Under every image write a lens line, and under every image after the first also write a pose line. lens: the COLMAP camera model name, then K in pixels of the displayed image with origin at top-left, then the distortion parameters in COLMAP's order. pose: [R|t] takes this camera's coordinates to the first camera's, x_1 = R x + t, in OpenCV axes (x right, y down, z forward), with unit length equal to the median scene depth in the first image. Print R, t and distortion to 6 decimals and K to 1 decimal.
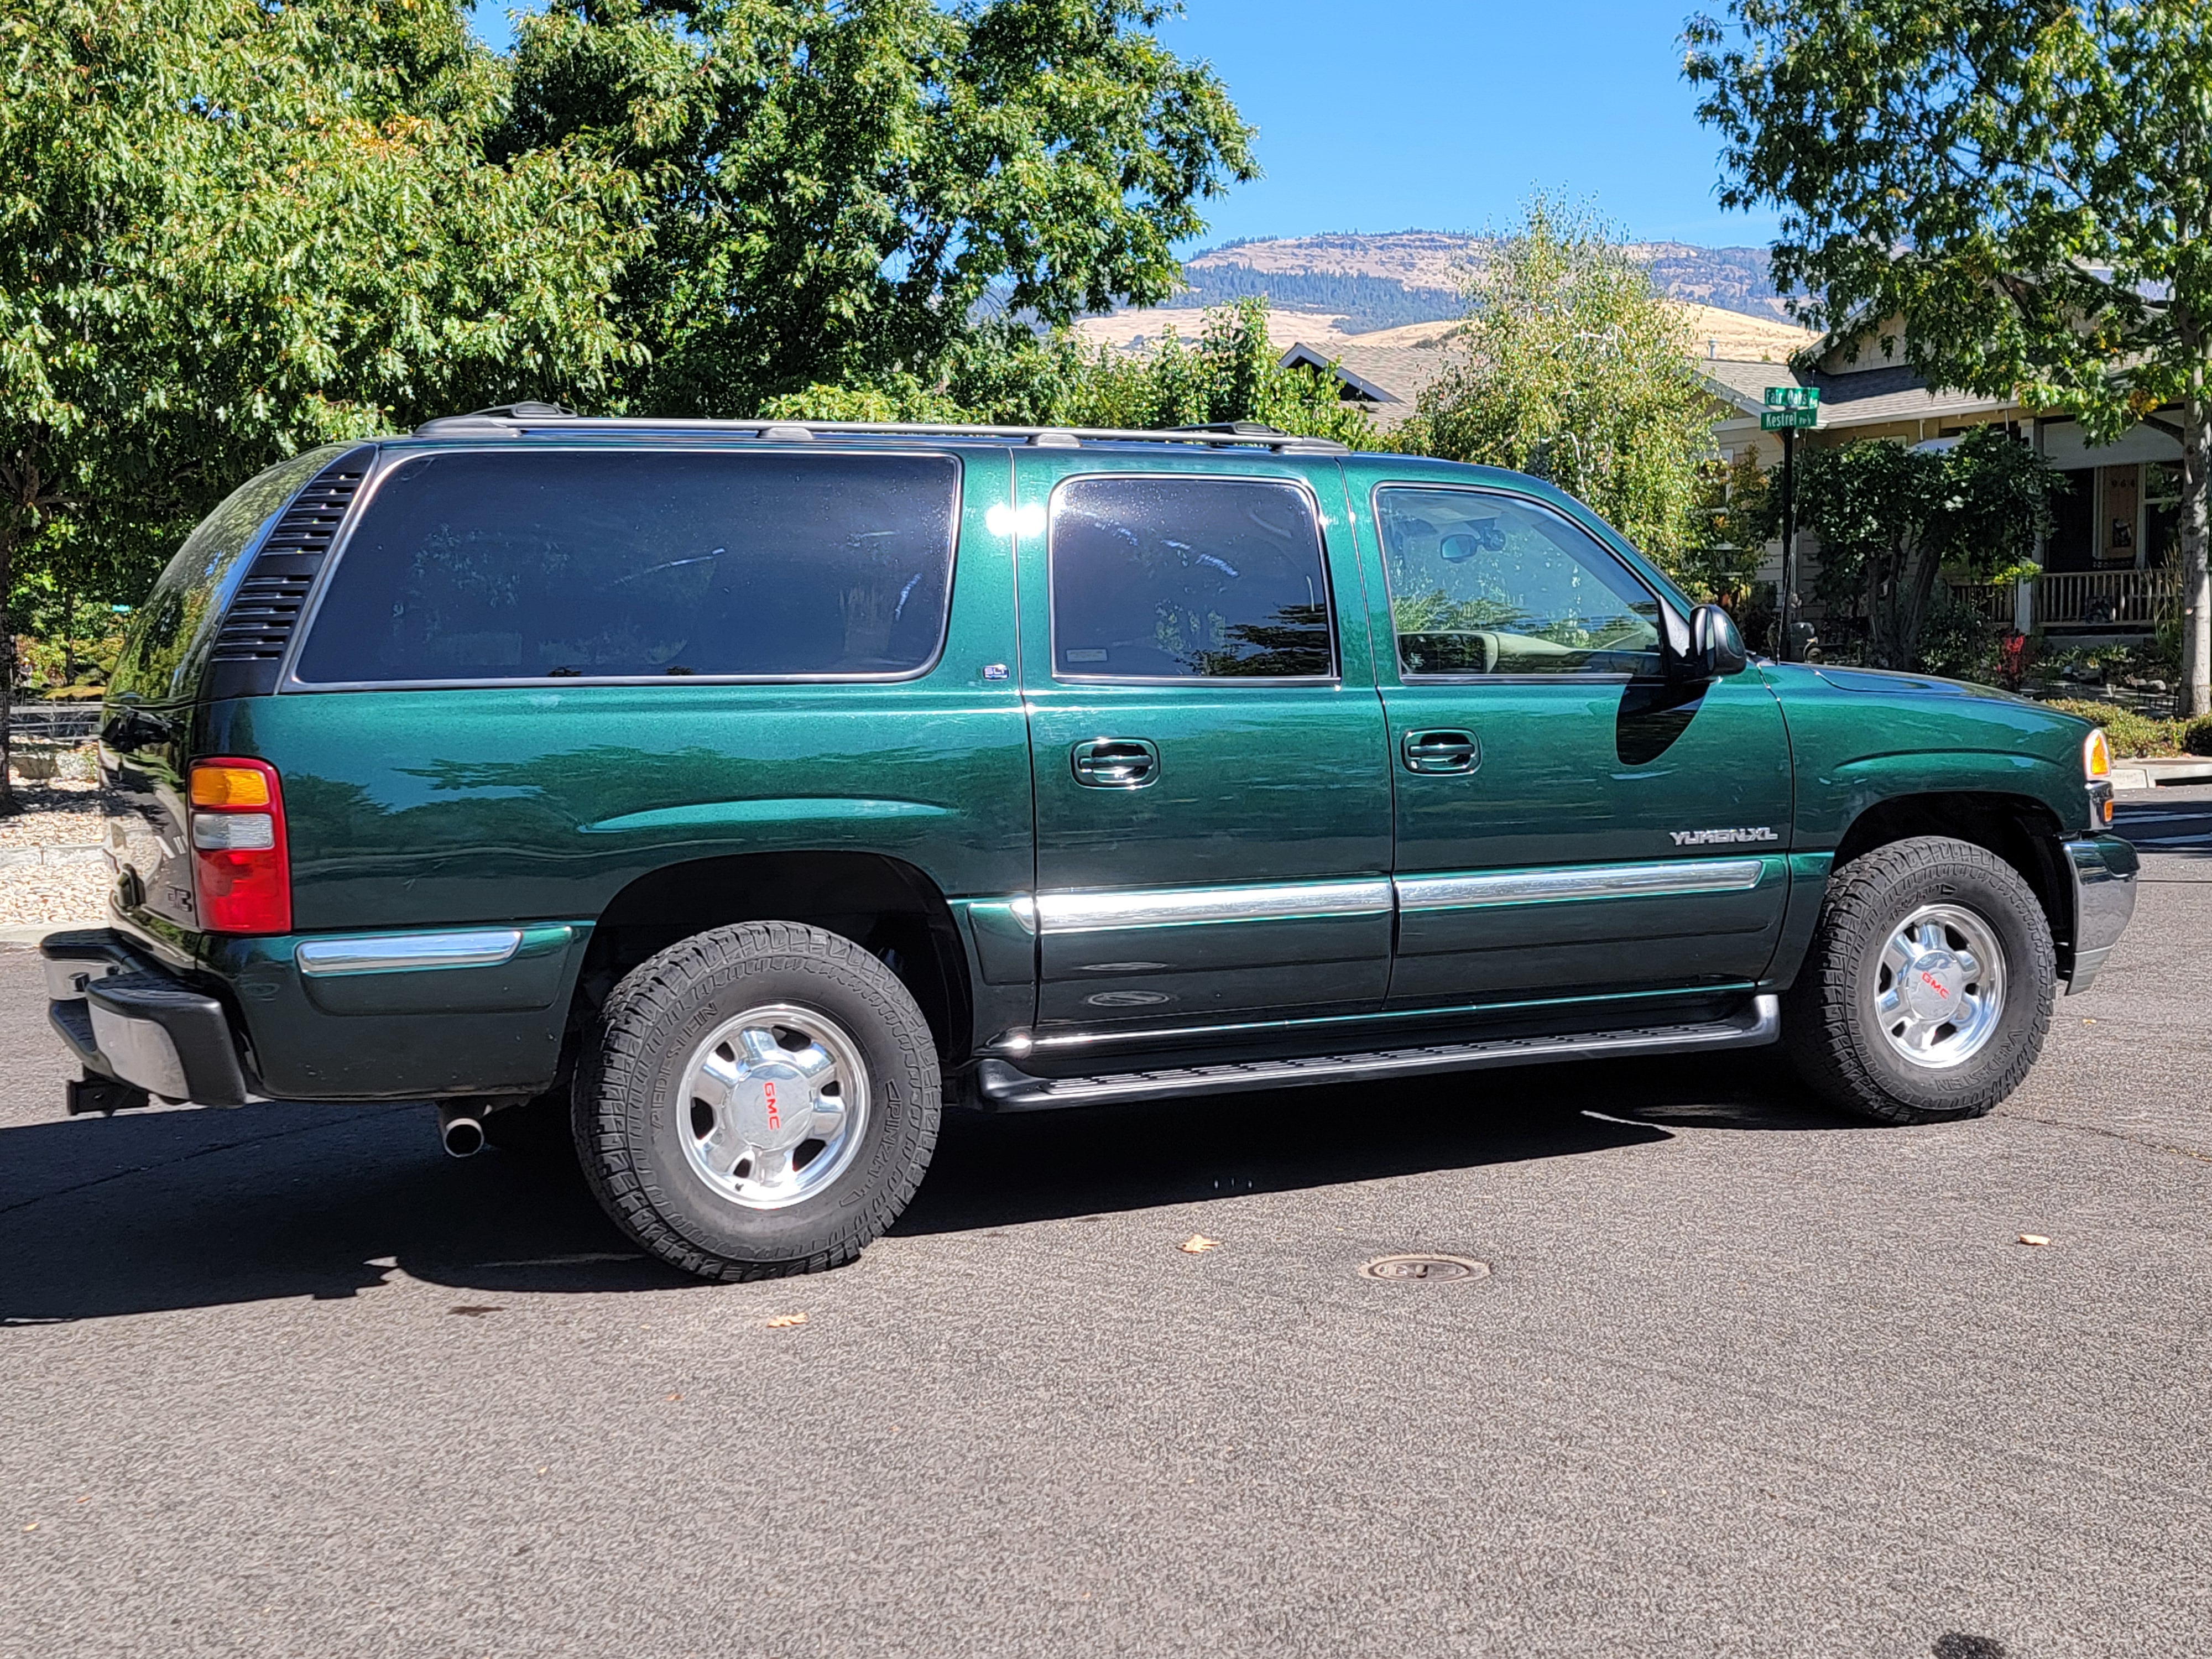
lens RADIAL K [[2672.7, 0, 1128.4], [0, 2672.7, 837.4], [0, 0, 1]] dist [0.087521, -0.036858]
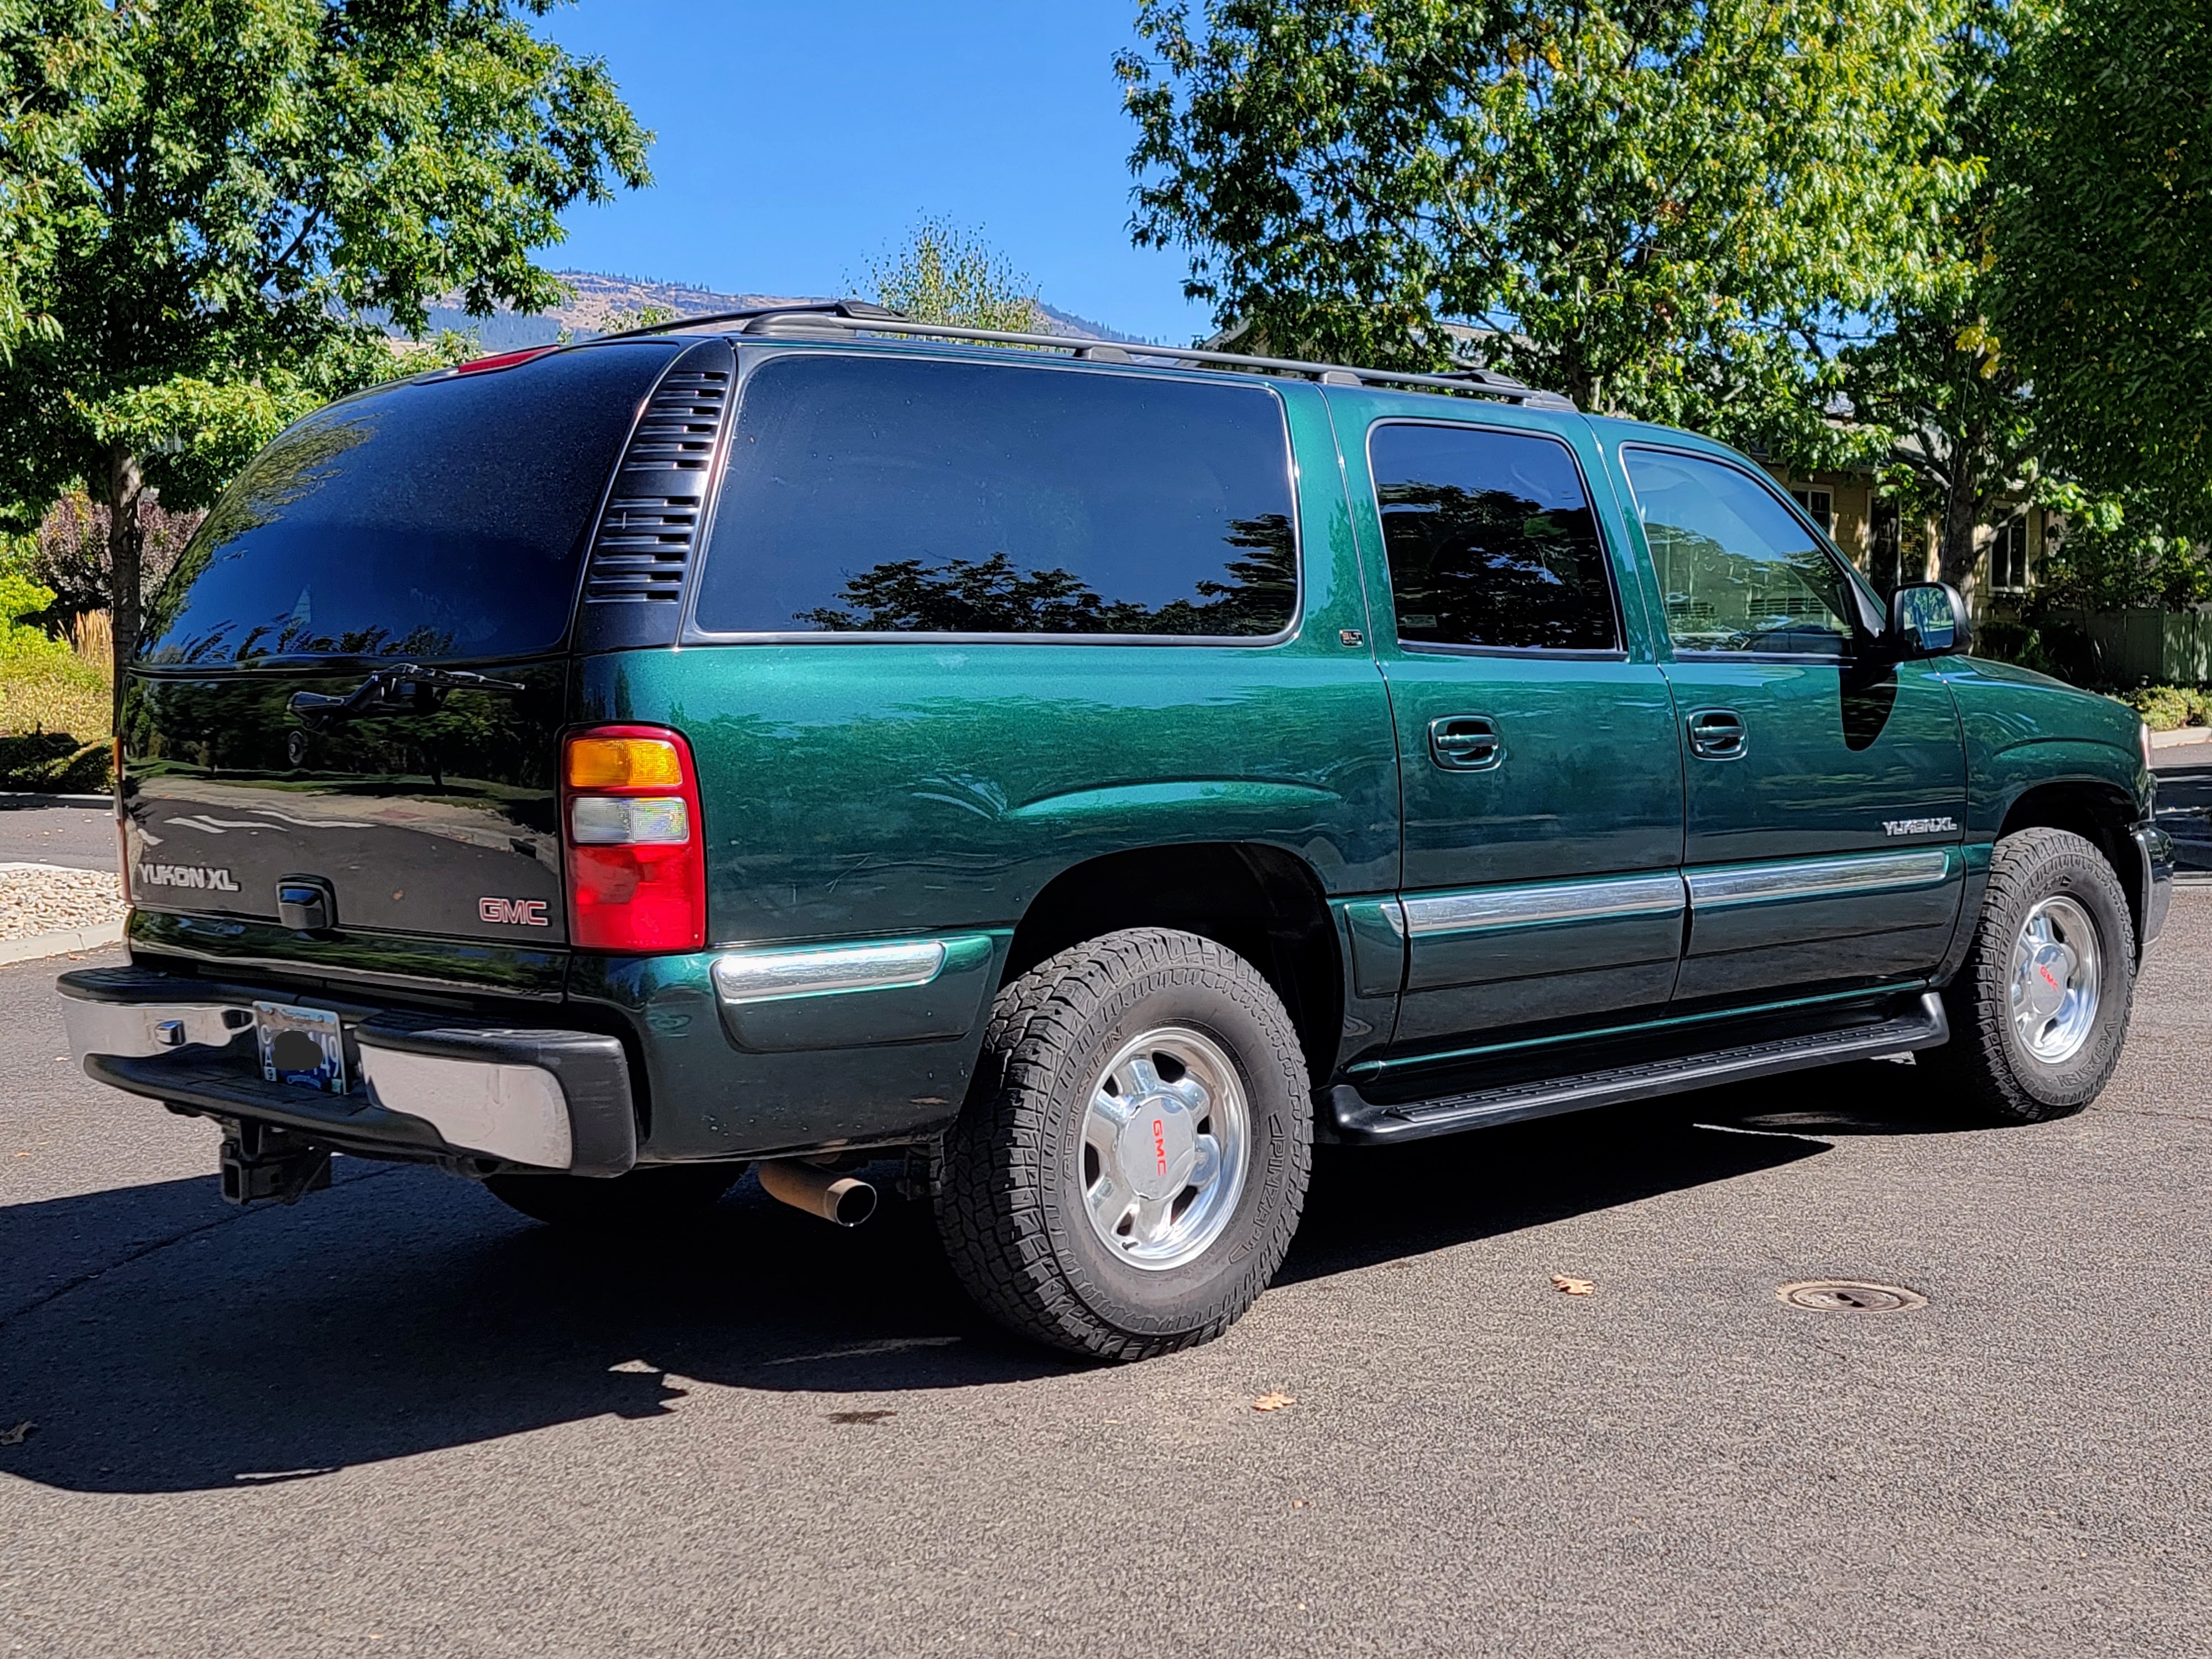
lens RADIAL K [[2672.7, 0, 1128.4], [0, 2672.7, 837.4], [0, 0, 1]] dist [0.087521, -0.036858]
pose [[0.953945, -0.011341, 0.299766, -0.311580], [0.016383, 0.999763, -0.014311, 0.011659], [-0.299532, 0.018563, 0.953906, 0.158890]]
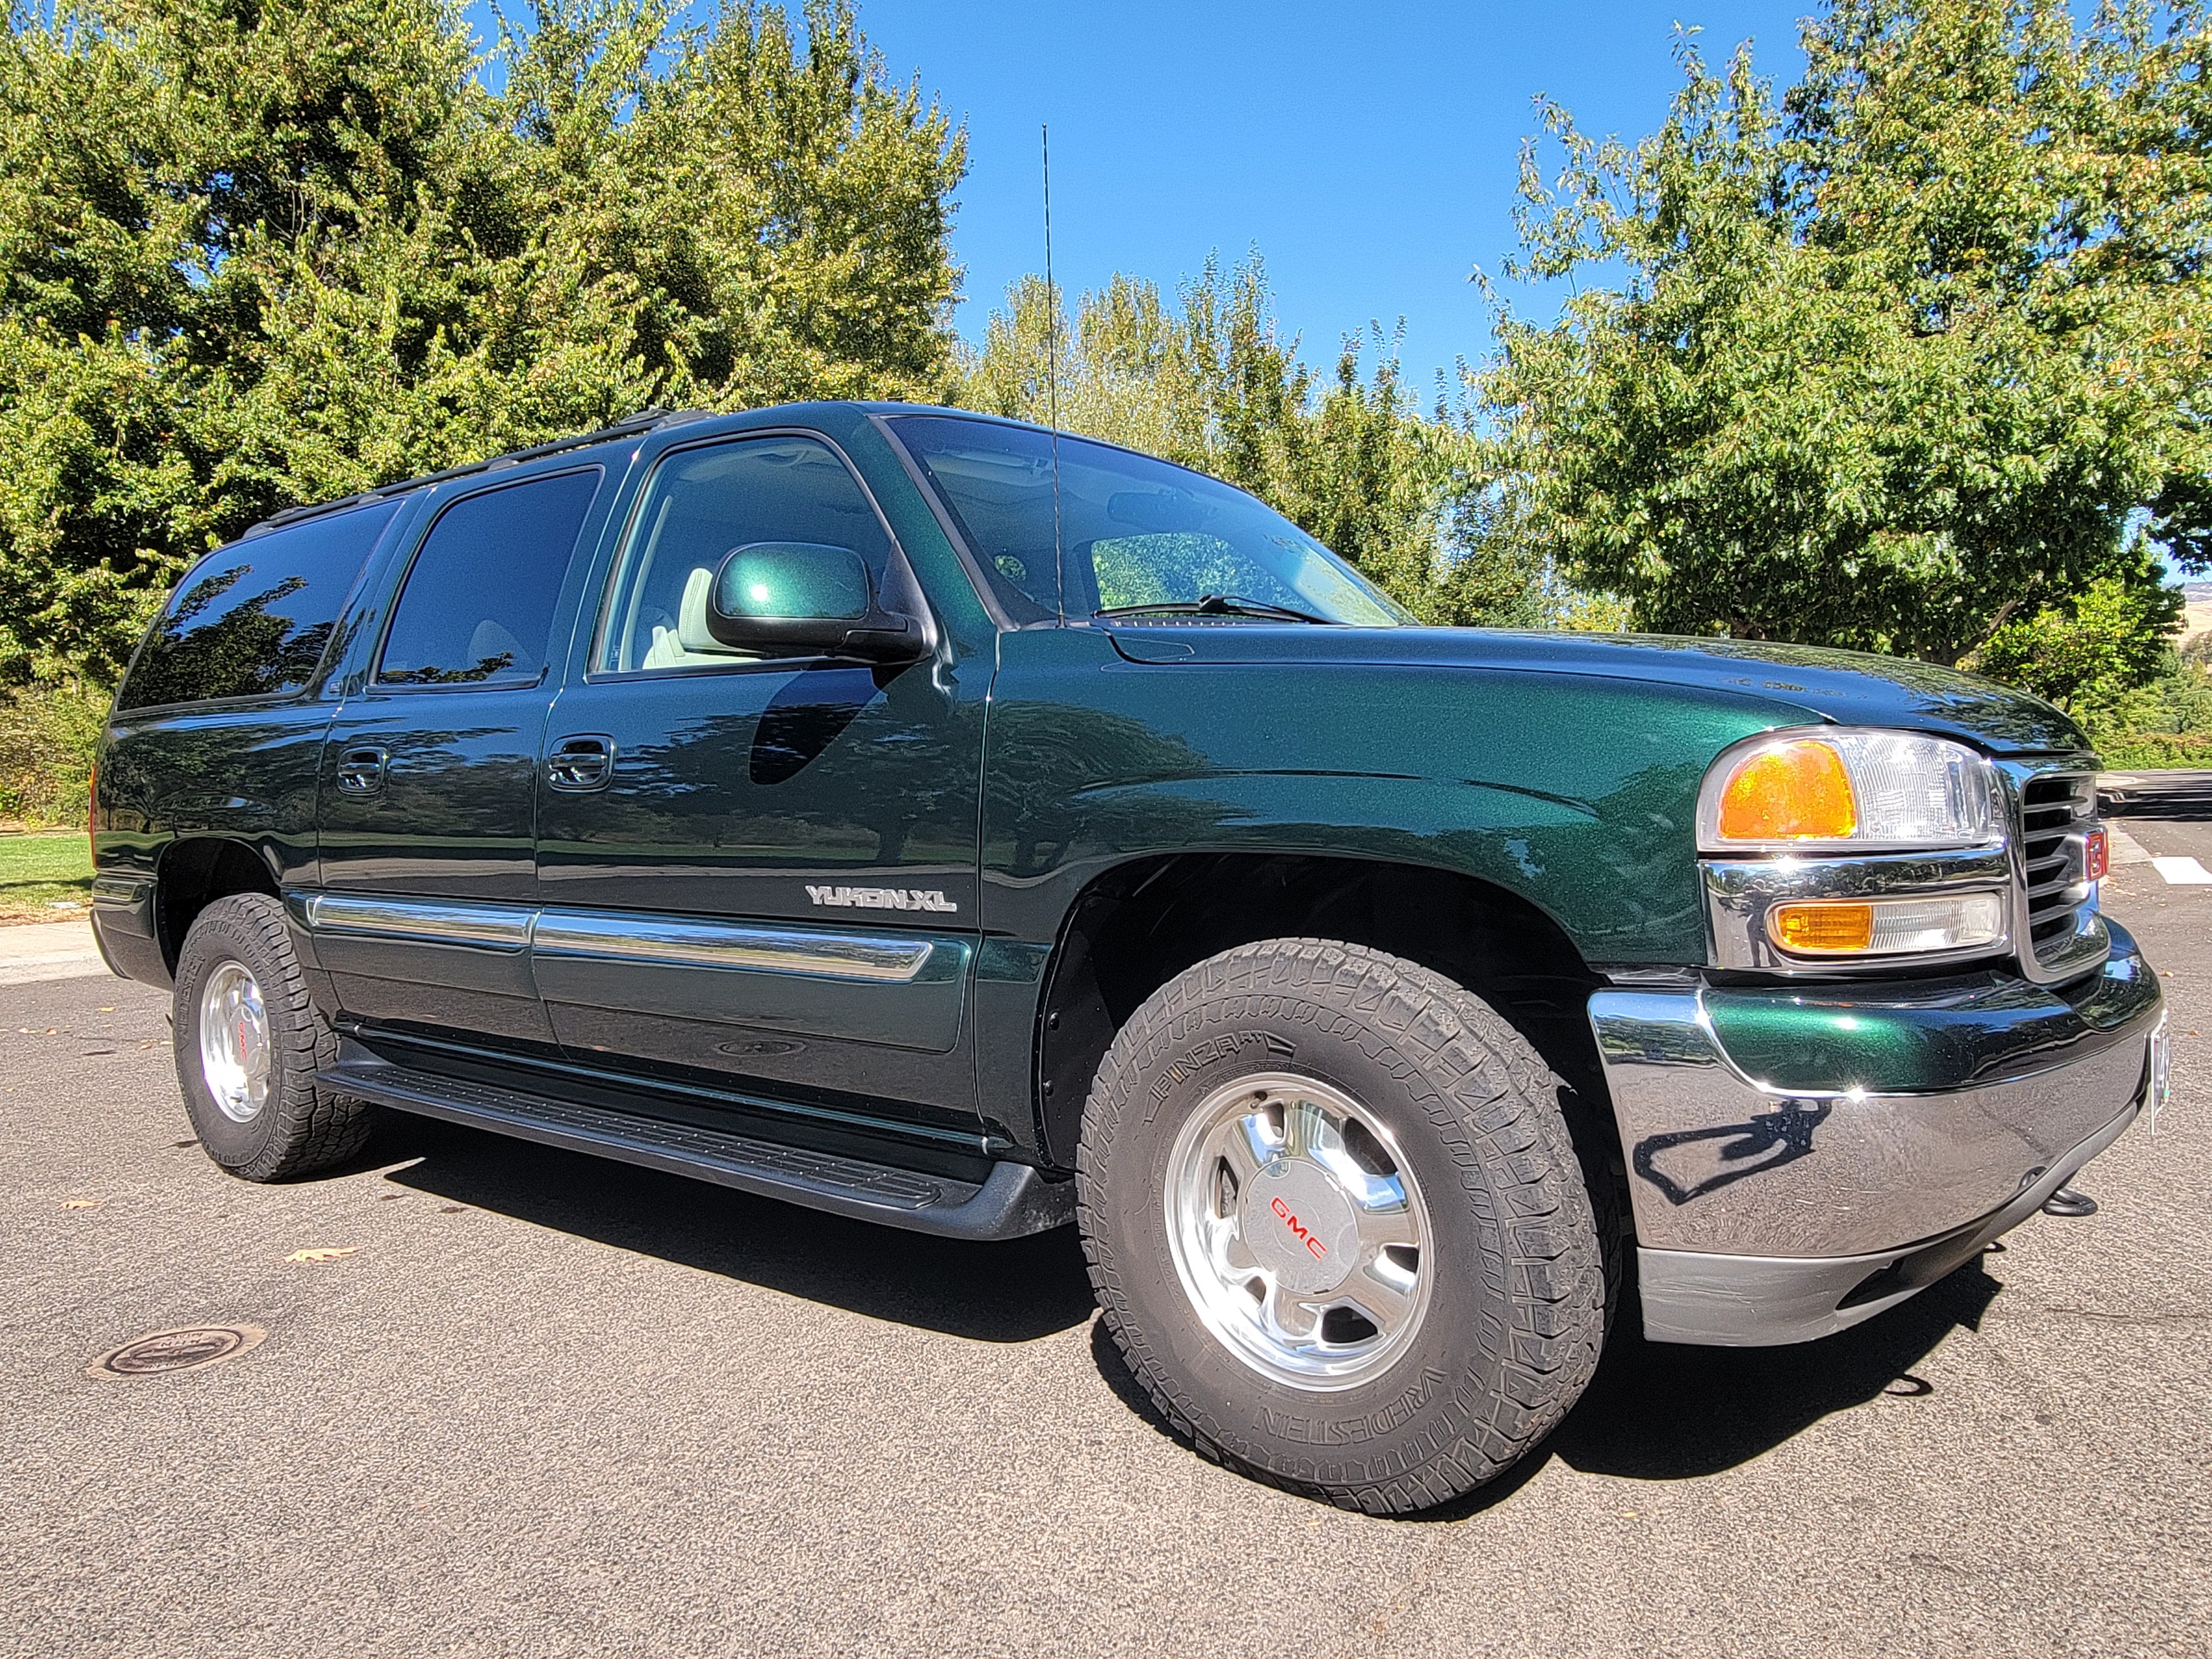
lens RADIAL K [[1509.0, 0, 1129.2], [0, 1509.0, 820.9], [0, 0, 1]] dist [0.000512, -0.002433]
pose [[0.445208, 0.033475, -0.894801, 0.537451], [-0.049132, 0.998709, 0.012917, -0.025241], [0.894078, 0.038212, 0.446278, 0.830082]]
